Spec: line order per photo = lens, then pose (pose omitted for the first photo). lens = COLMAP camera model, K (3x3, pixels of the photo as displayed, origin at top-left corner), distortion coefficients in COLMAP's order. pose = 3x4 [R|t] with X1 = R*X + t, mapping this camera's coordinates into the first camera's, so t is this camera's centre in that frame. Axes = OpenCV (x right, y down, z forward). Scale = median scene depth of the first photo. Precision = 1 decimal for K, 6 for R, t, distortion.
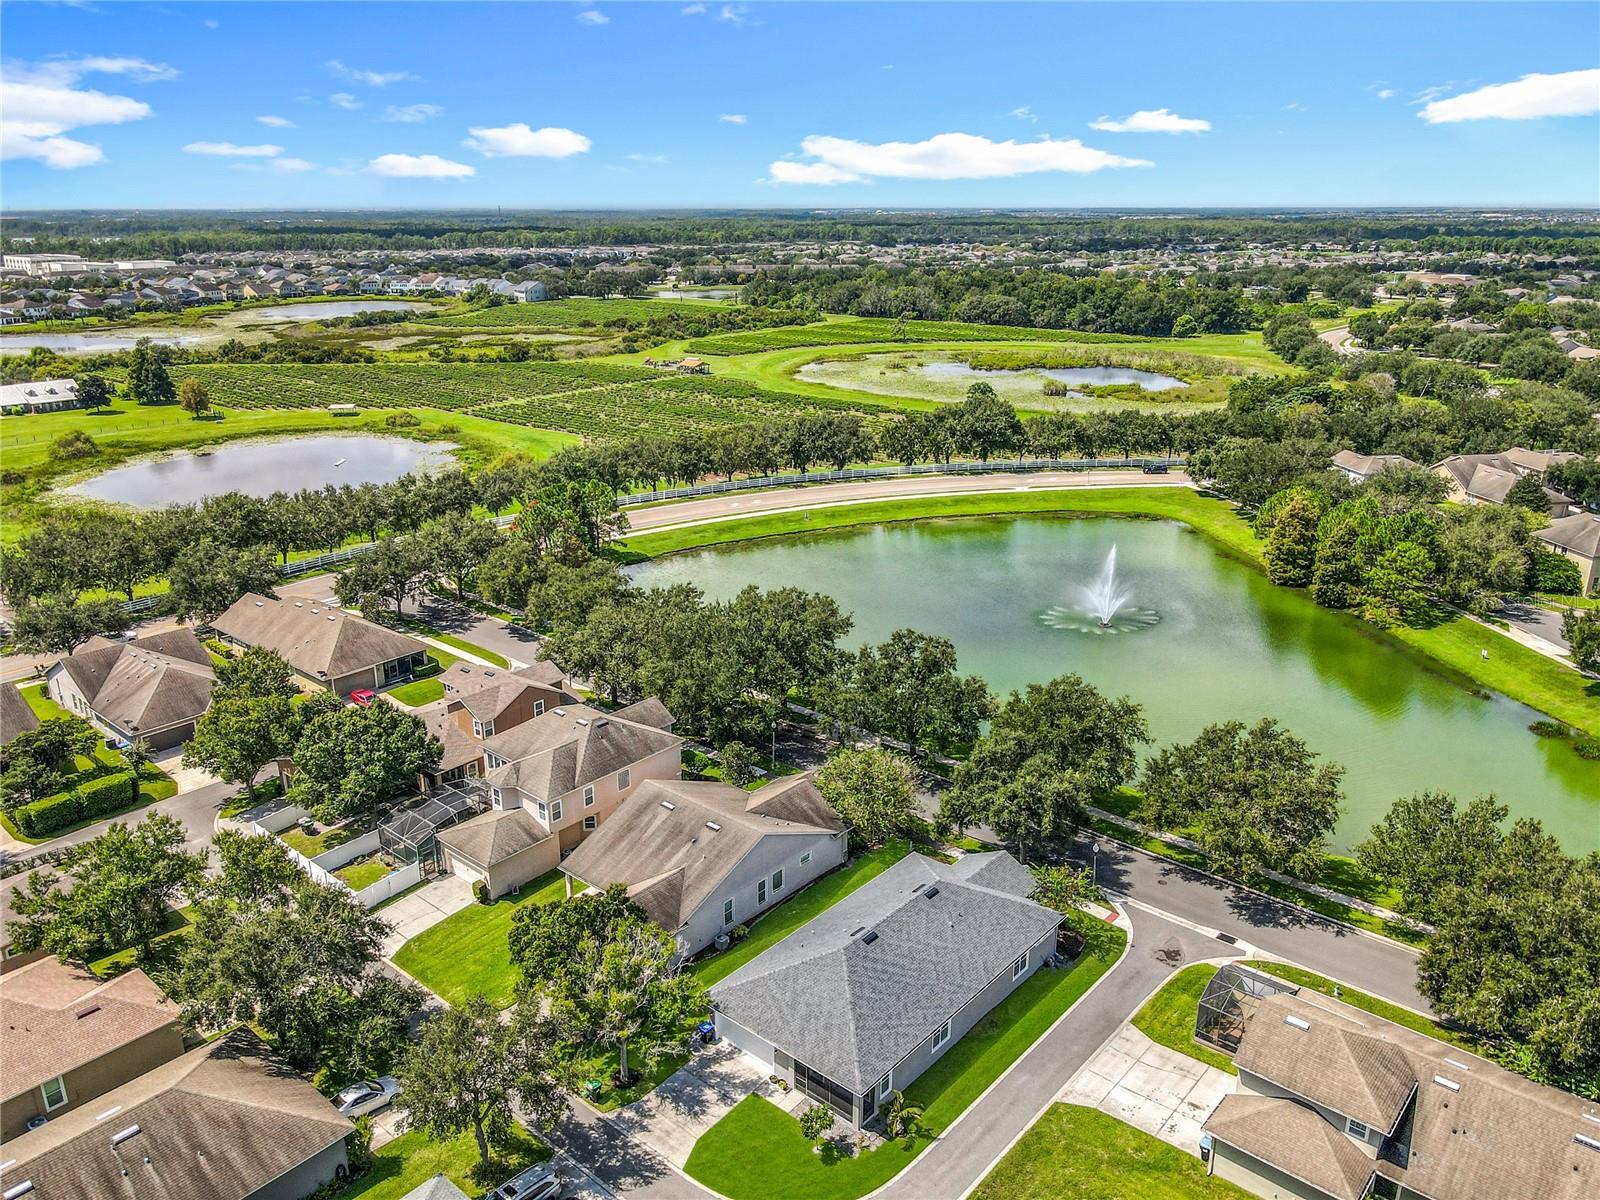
lens RADIAL K [[1196.2, 0, 769.2], [0, 1196.2, 598.0], [0, 0, 1]] dist [0.013282, 0.000835]
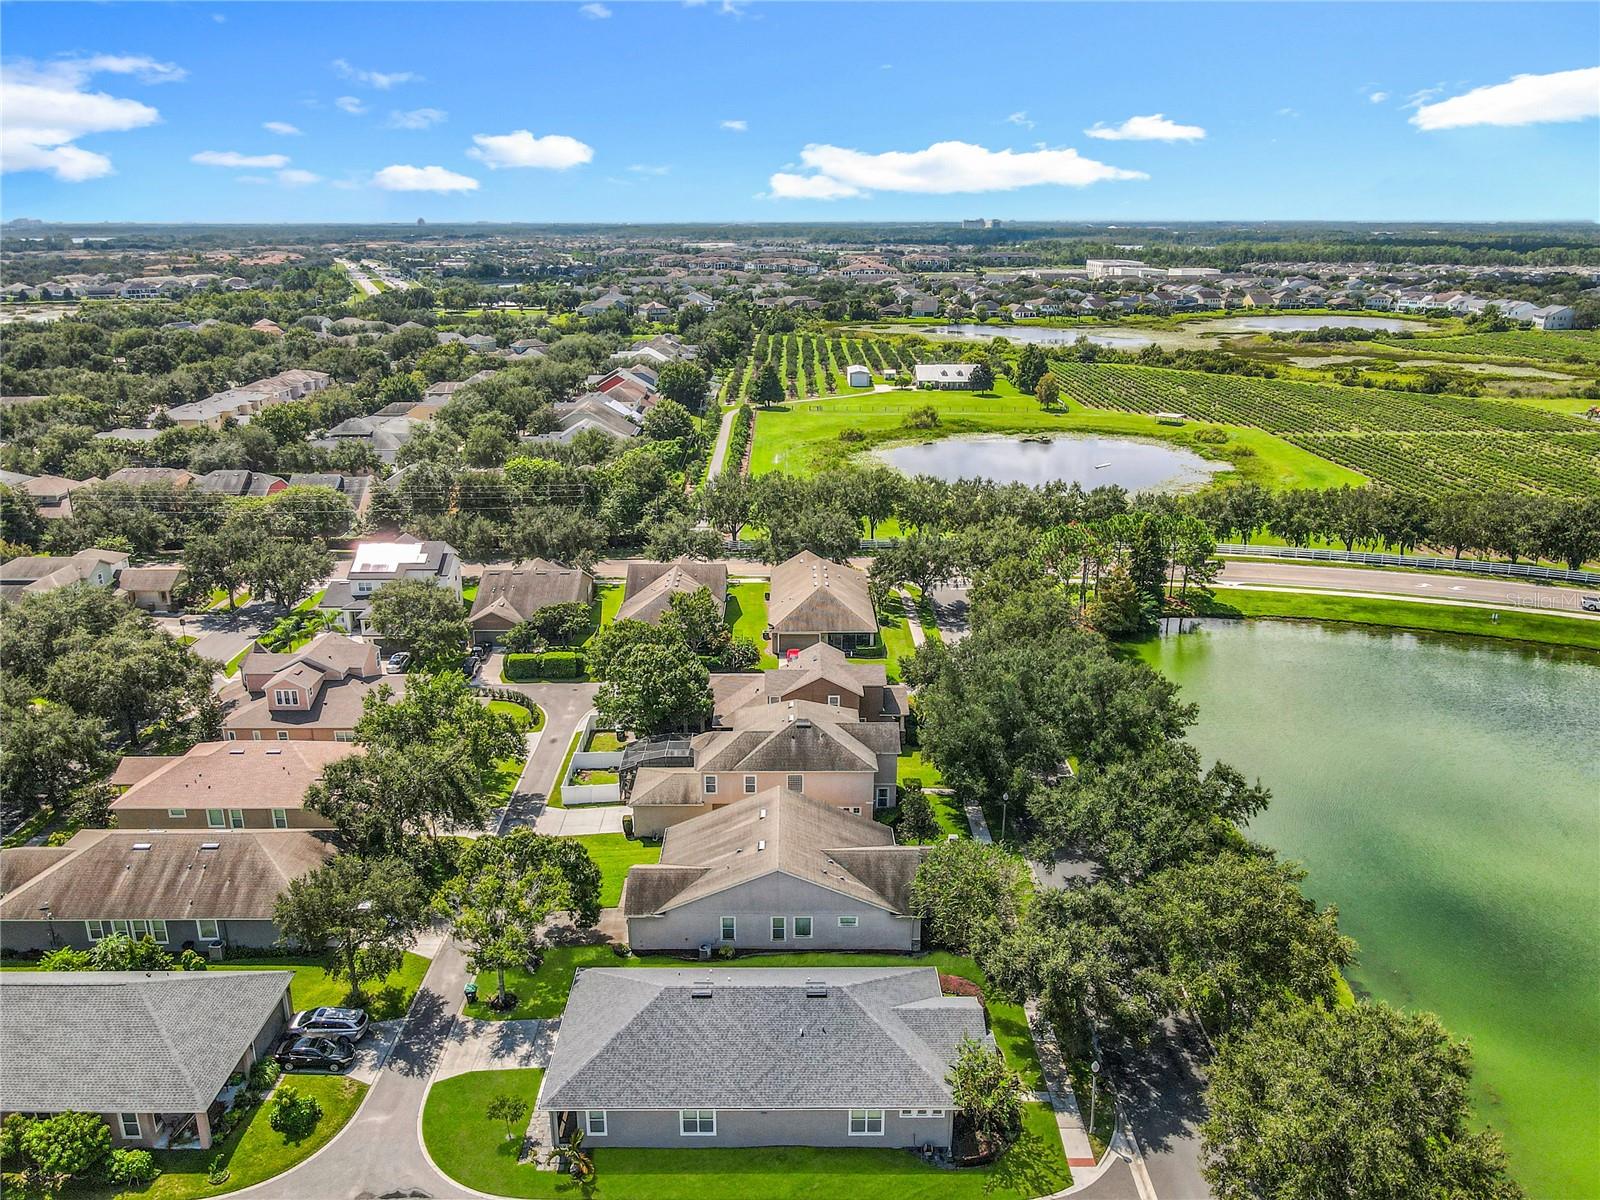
lens RADIAL K [[1196.2, 0, 769.2], [0, 1196.2, 598.0], [0, 0, 1]] dist [0.013282, 0.000835]
pose [[0.660762, 0.232622, -0.713639, 0.163232], [-0.238827, 0.966510, 0.093918, -0.025553], [0.711586, 0.108379, 0.694189, 0.082950]]
